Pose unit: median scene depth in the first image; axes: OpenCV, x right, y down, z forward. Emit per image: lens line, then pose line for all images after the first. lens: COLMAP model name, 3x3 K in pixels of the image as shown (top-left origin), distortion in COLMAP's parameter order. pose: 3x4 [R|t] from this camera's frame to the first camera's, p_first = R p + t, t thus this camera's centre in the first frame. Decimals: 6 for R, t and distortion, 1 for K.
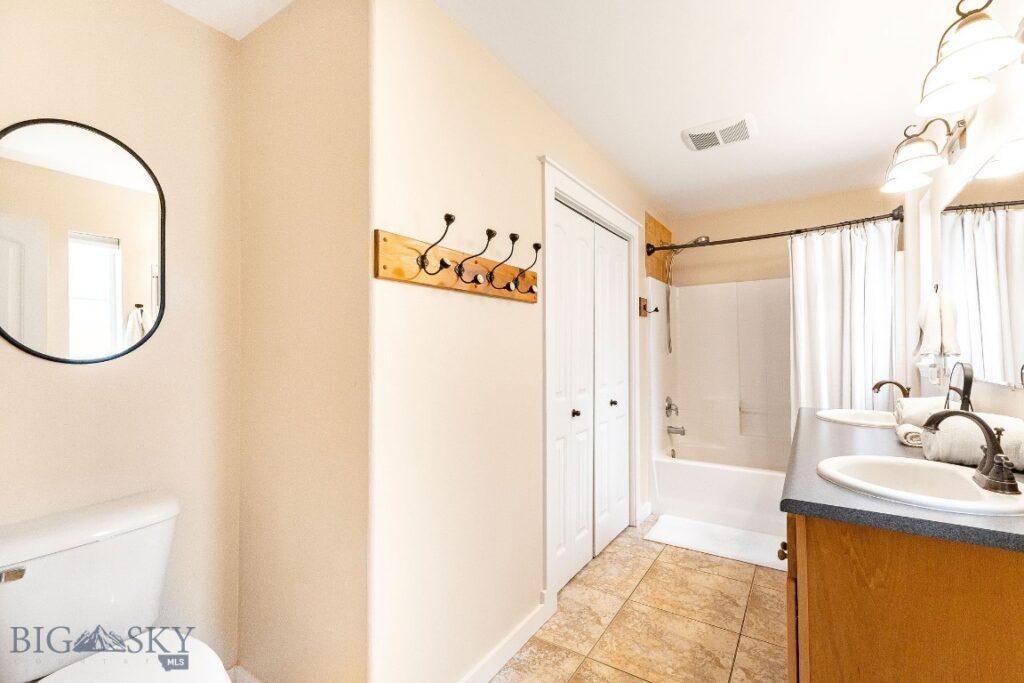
lens RADIAL K [[456.9, 0, 504.4], [0, 456.9, 334.8], [0, 0, 1]] dist [0.001726, 0.000086]
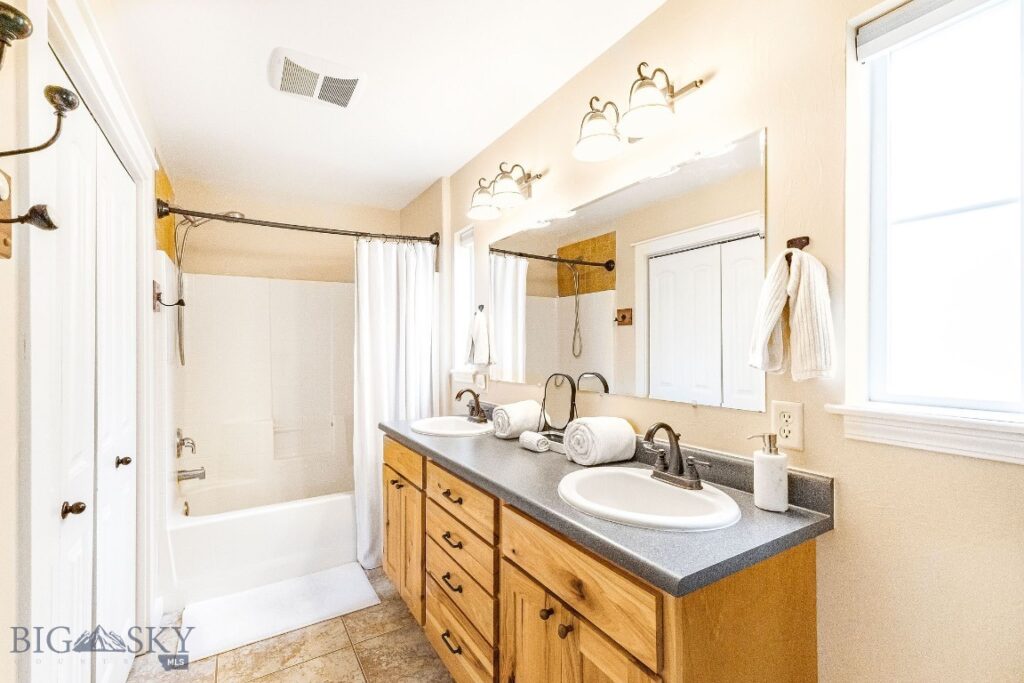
lens RADIAL K [[445.6, 0, 511.4], [0, 445.6, 346.4], [0, 0, 1]] dist [0.011009, 0.000028]
pose [[0.418738, 0.004631, 0.908095, -0.066010], [-0.024710, 0.999675, 0.006296, -0.008323], [-0.907771, -0.025076, 0.418716, 0.341591]]
